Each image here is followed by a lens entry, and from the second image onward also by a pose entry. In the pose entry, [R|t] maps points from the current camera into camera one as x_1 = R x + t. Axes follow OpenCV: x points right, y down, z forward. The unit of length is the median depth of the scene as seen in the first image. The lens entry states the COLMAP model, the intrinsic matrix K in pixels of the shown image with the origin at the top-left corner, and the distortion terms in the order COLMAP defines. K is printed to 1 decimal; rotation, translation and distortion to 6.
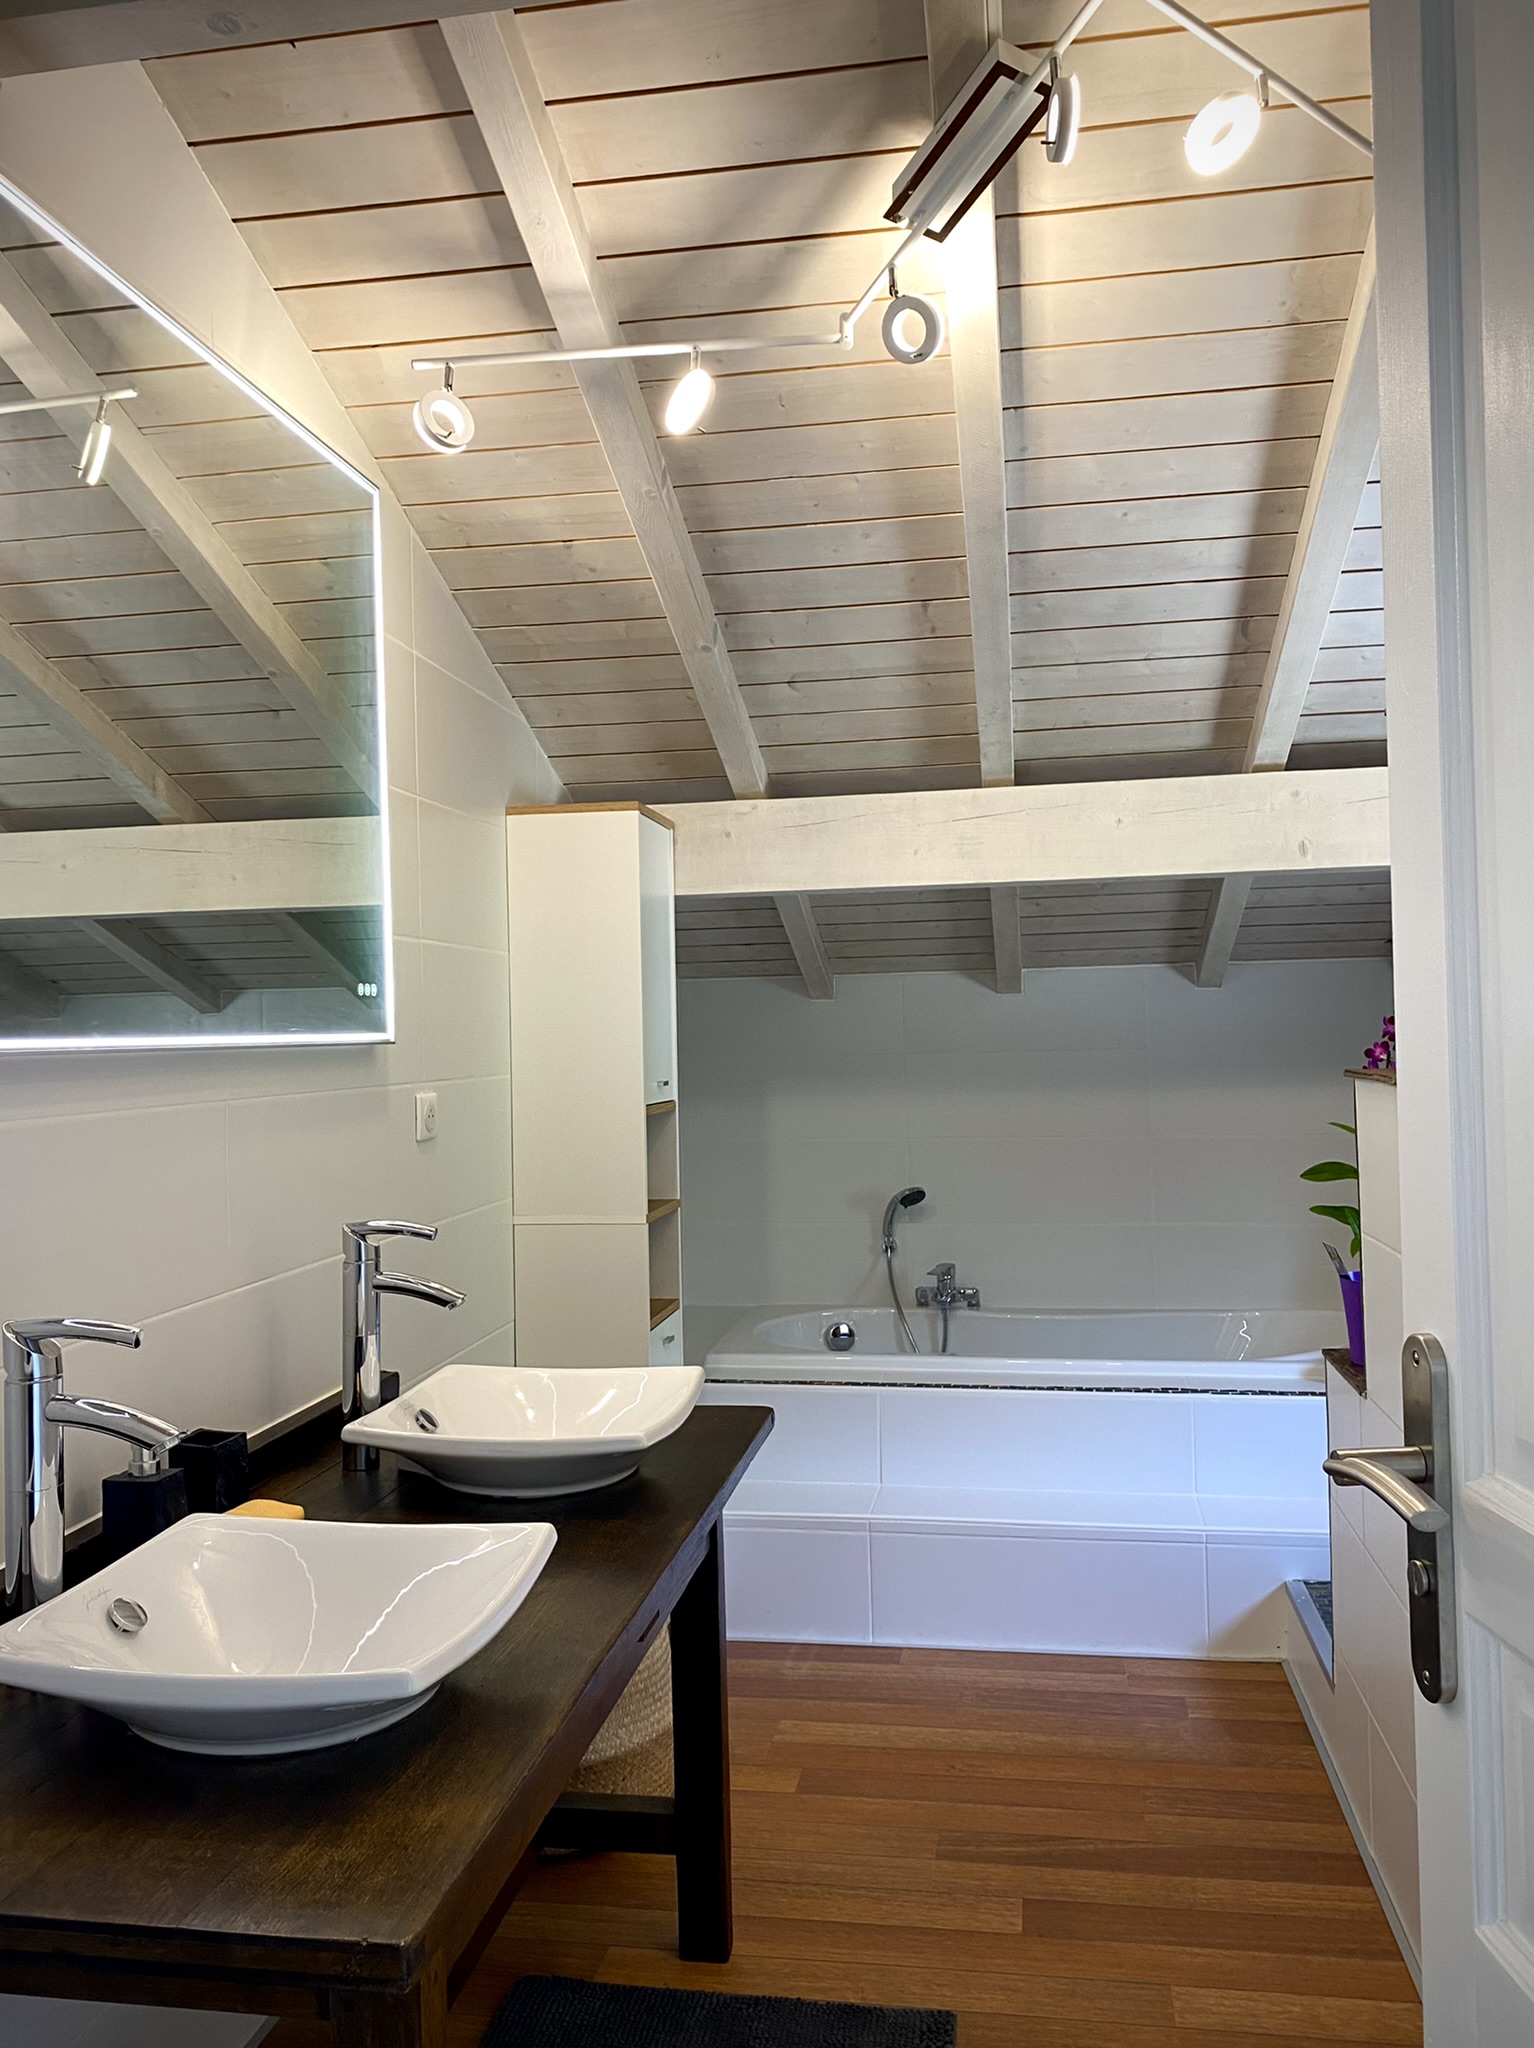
lens RADIAL K [[1562.6, 0, 763.1], [0, 1562.6, 970.2], [0, 0, 1]] dist [0.033698, -0.048660]
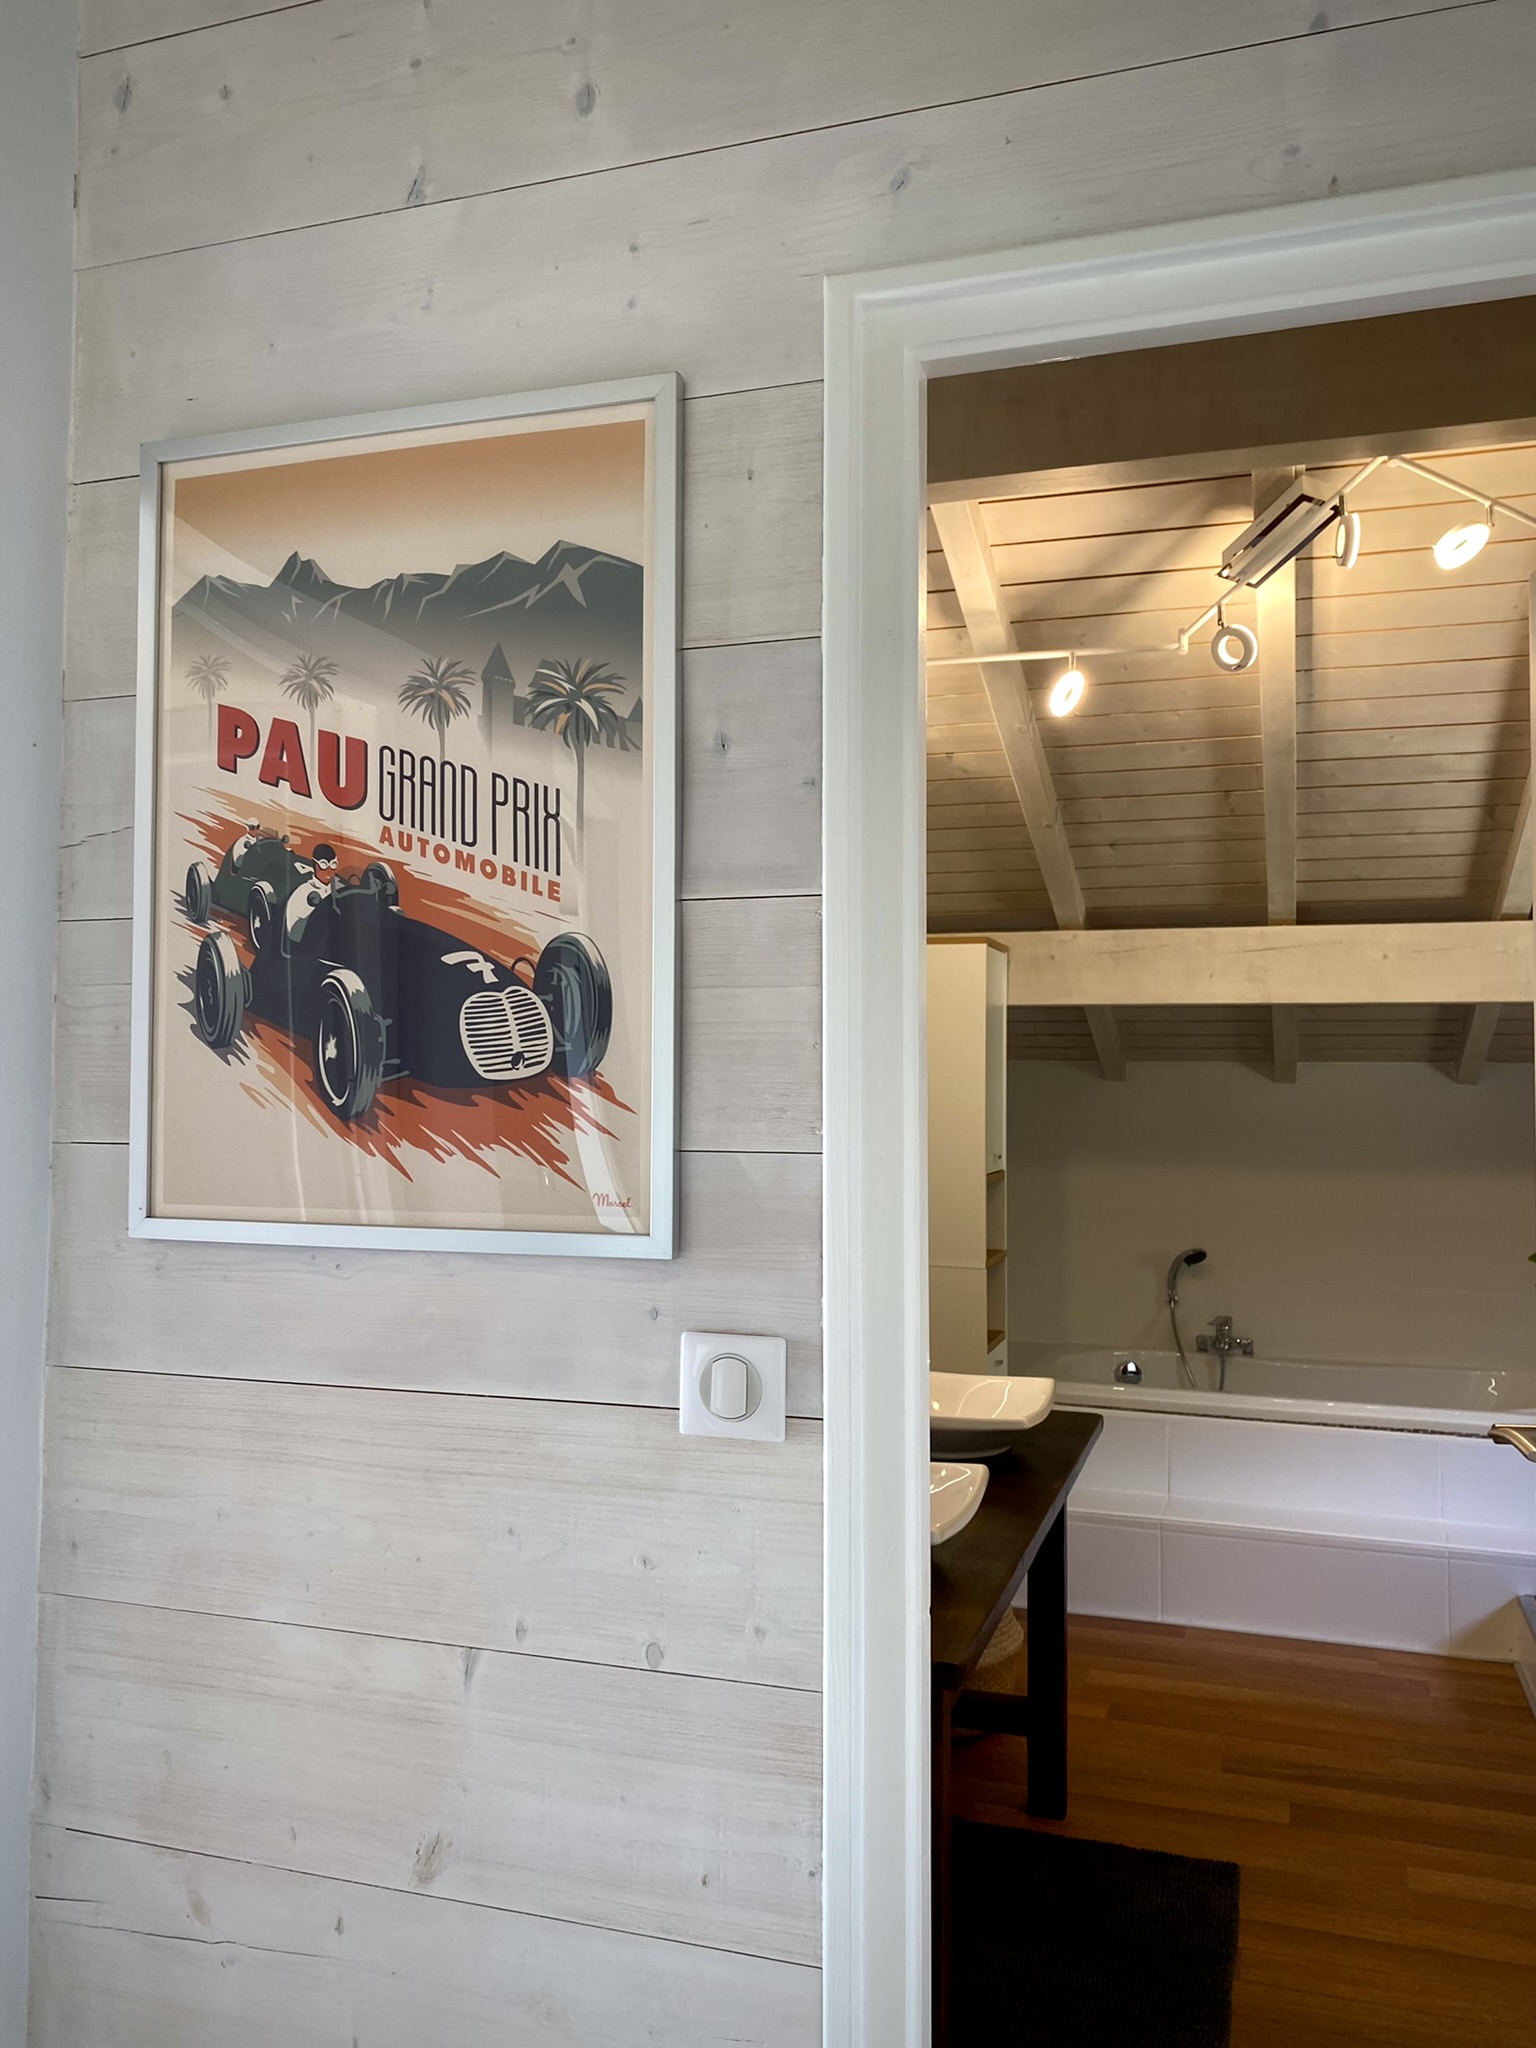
lens RADIAL K [[1562.6, 0, 764.1], [0, 1562.6, 970.2], [0, 0, 1]] dist [0.033698, -0.048660]
pose [[0.987528, 0.022716, -0.155795, -0.064236], [-0.026531, 0.999396, -0.022447, -0.049737], [0.155191, 0.026301, 0.987534, -0.305888]]
